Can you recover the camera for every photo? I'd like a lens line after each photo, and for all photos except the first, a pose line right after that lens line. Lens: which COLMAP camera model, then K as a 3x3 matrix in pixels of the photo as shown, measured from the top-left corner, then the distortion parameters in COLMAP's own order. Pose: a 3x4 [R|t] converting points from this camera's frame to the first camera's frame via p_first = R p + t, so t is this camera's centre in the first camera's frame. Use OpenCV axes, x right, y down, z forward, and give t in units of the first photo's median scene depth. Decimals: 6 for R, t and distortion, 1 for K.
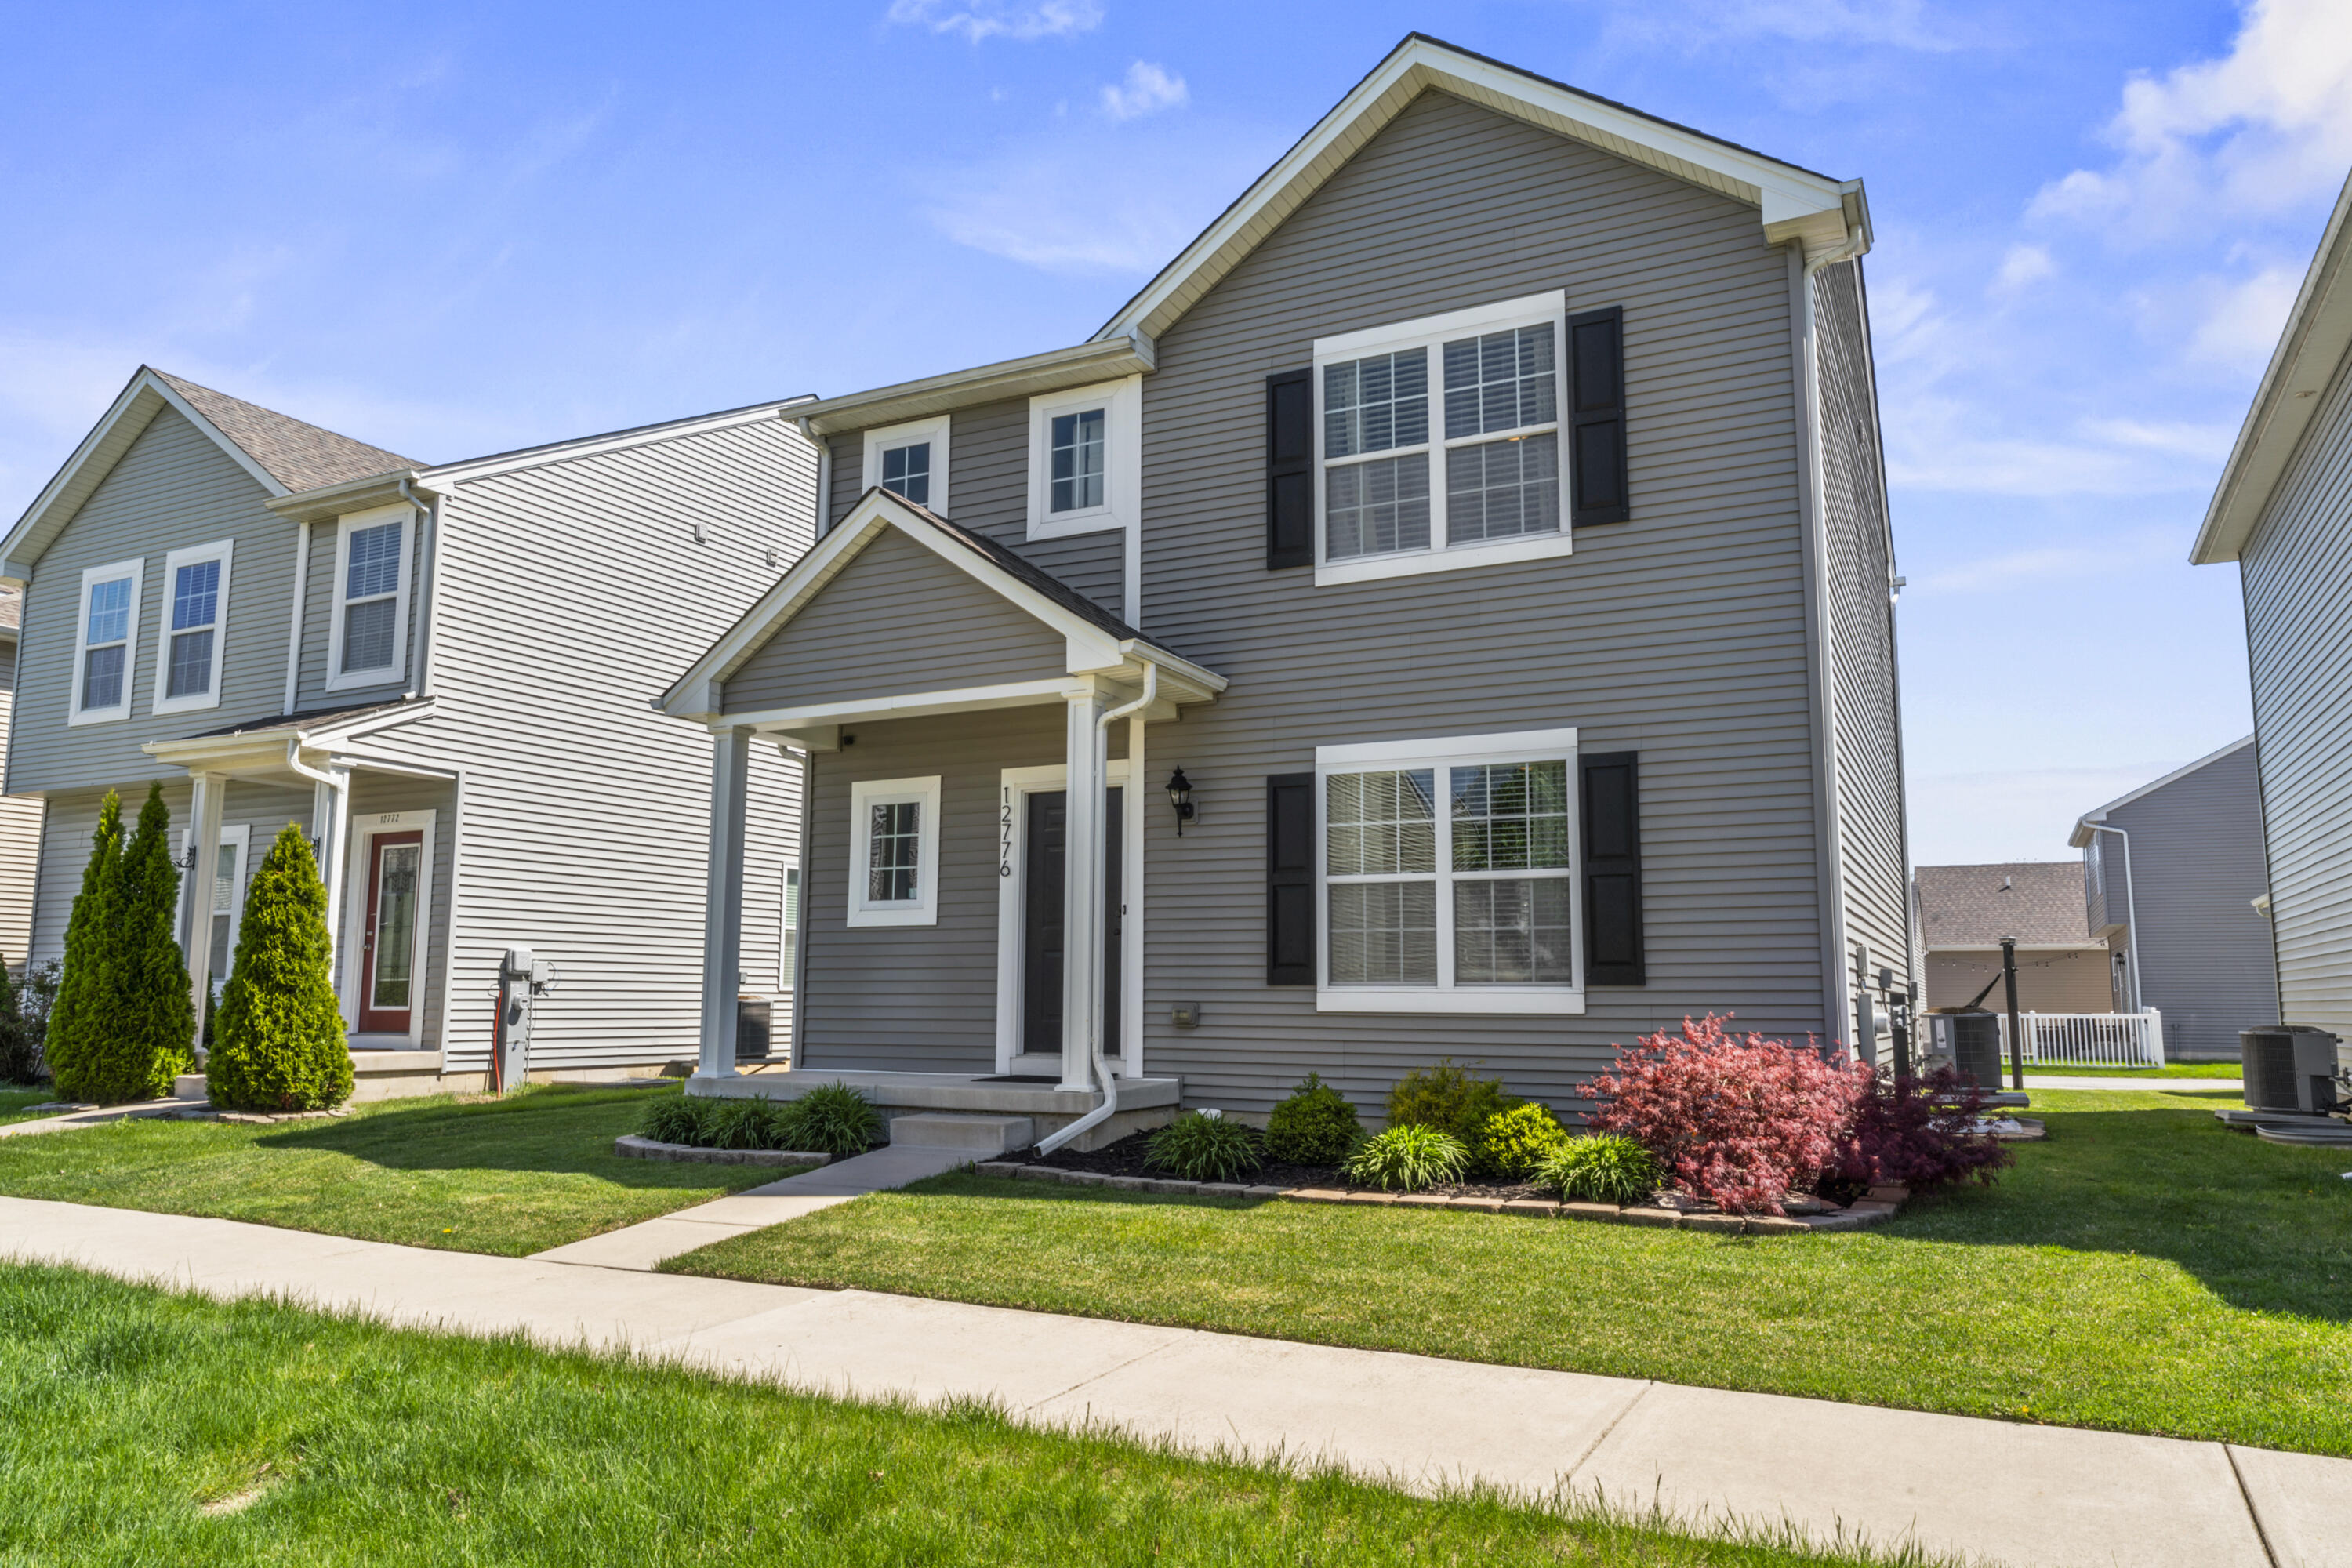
lens RADIAL K [[1579.6, 0, 1175.2], [0, 1579.6, 787.2], [0, 0, 1]] dist [-0.007015, -0.000805]
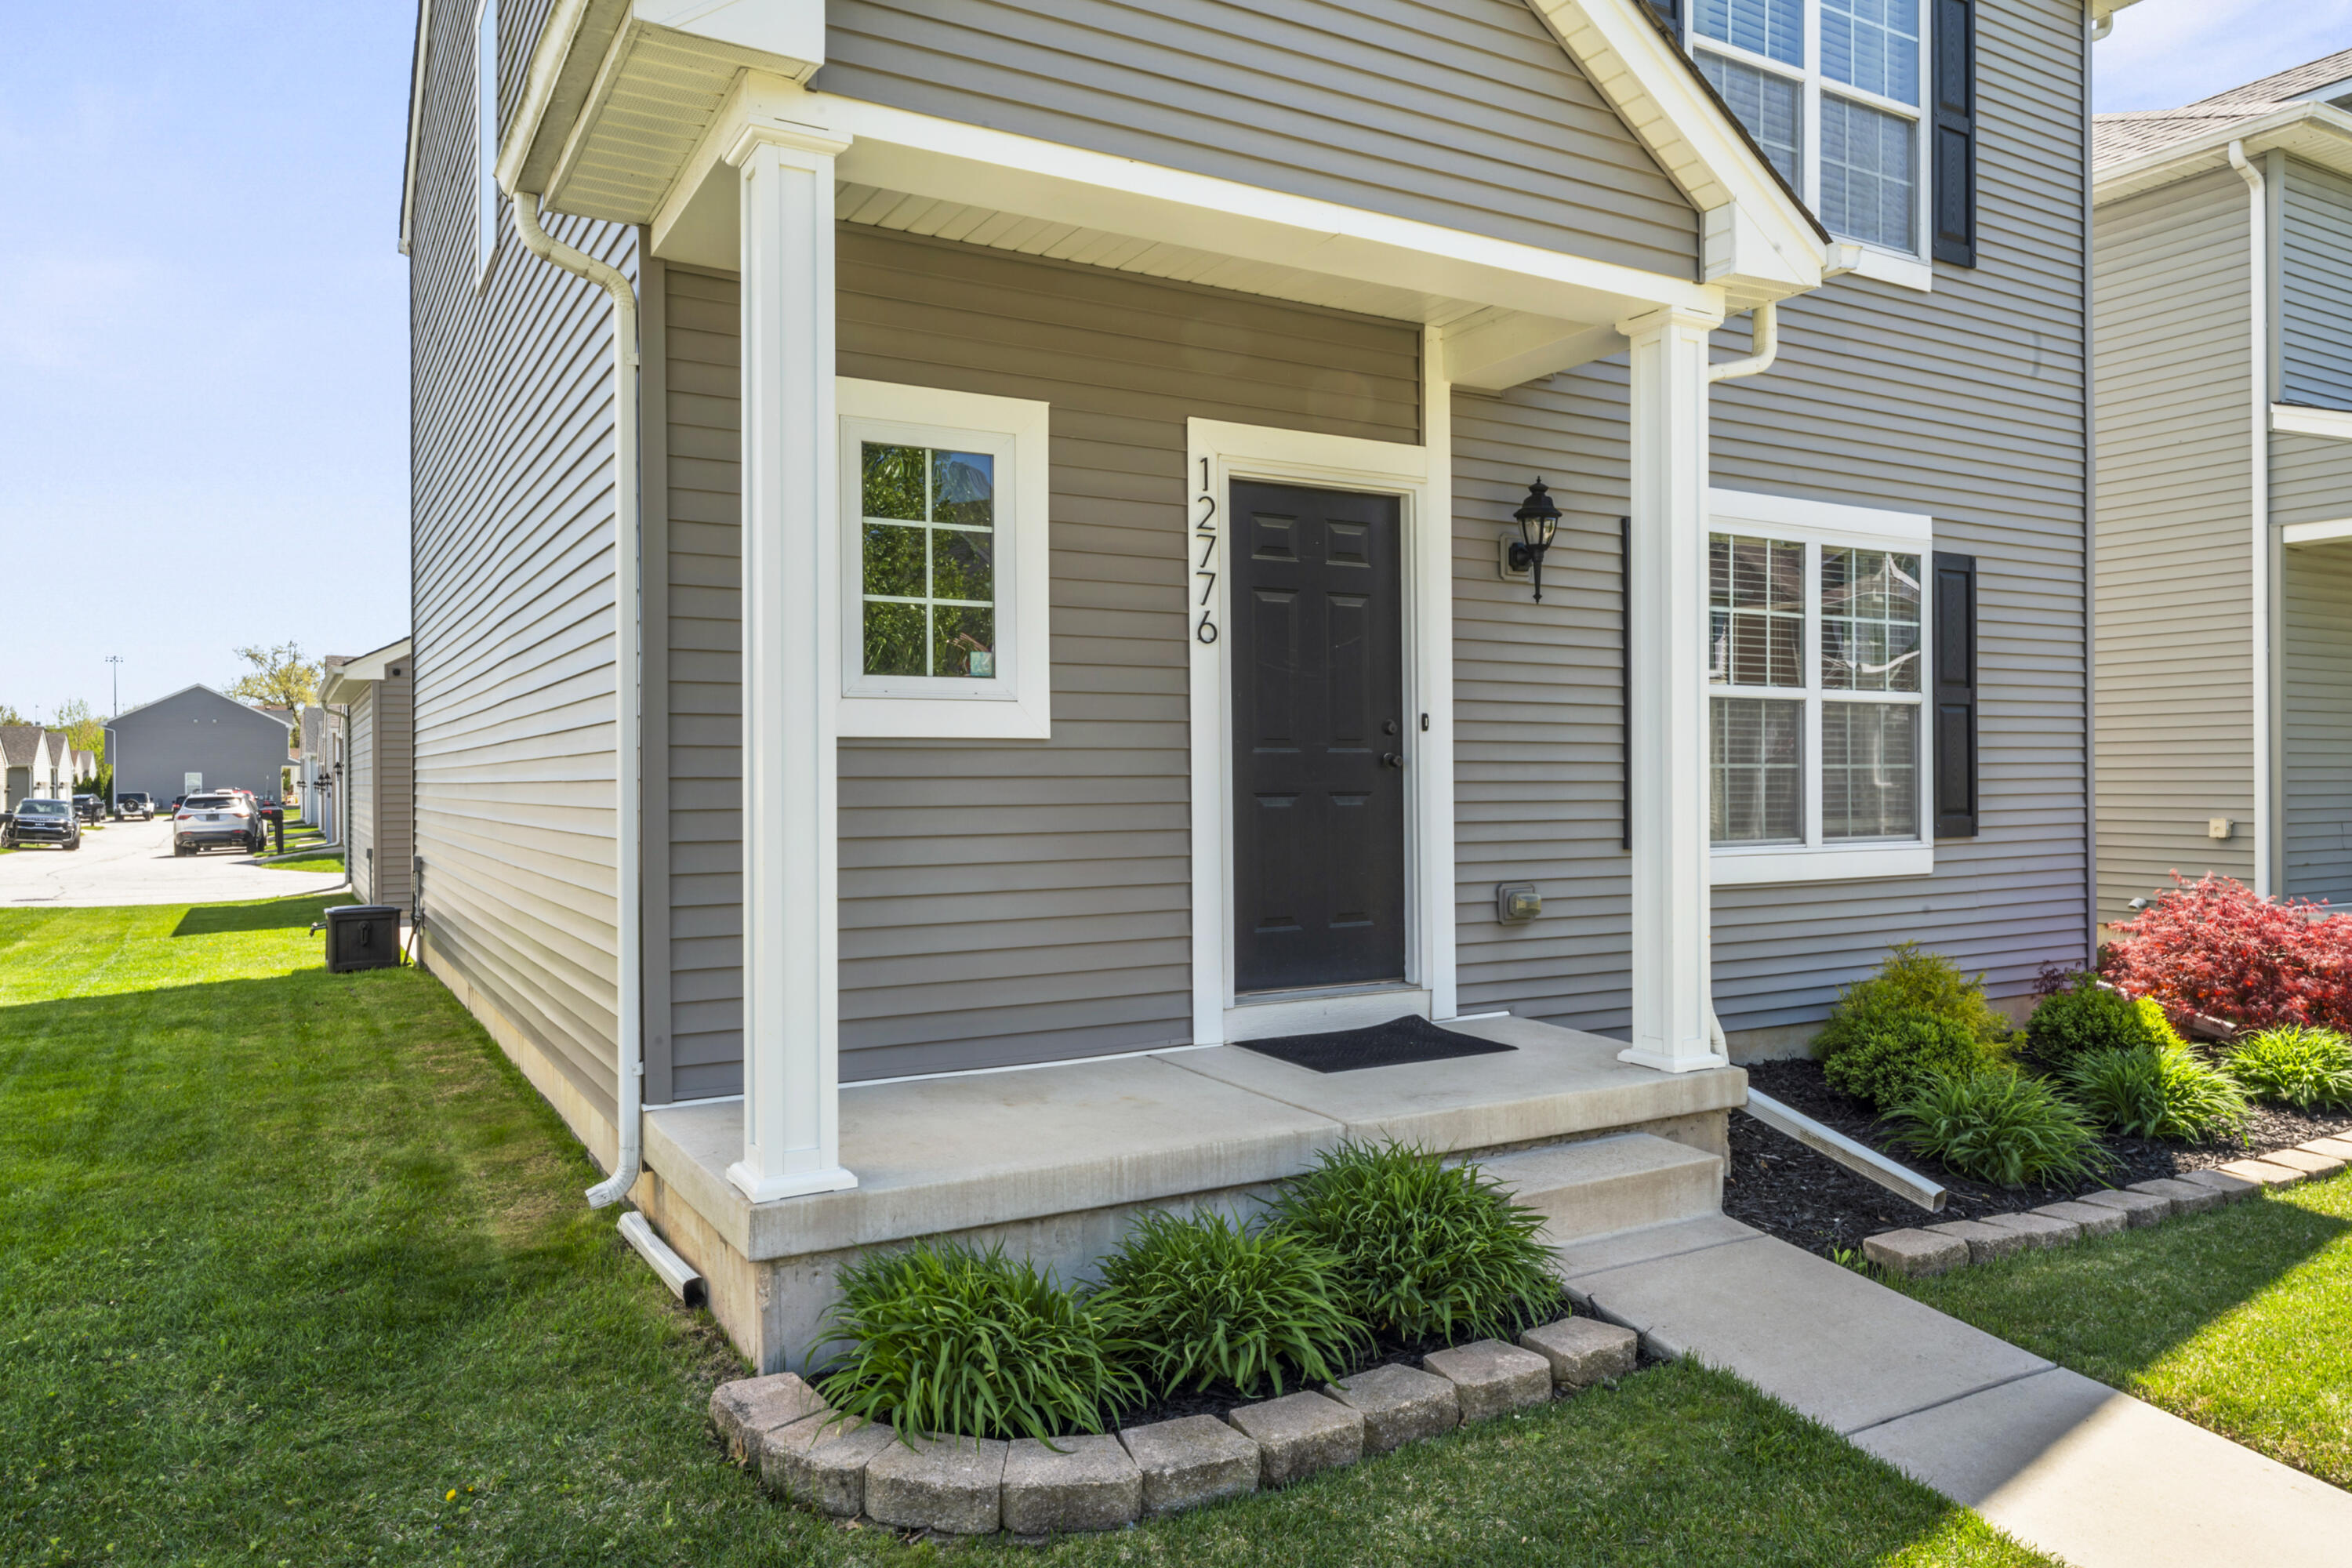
lens RADIAL K [[1579.6, 0, 1178.1], [0, 1579.6, 775.7], [0, 0, 1]] dist [-0.007015, -0.000805]
pose [[0.539167, -0.001182, 0.842198, -0.551372], [-0.101270, 0.992652, 0.066226, 0.069231], [-0.836088, -0.120996, 0.535086, 0.780503]]
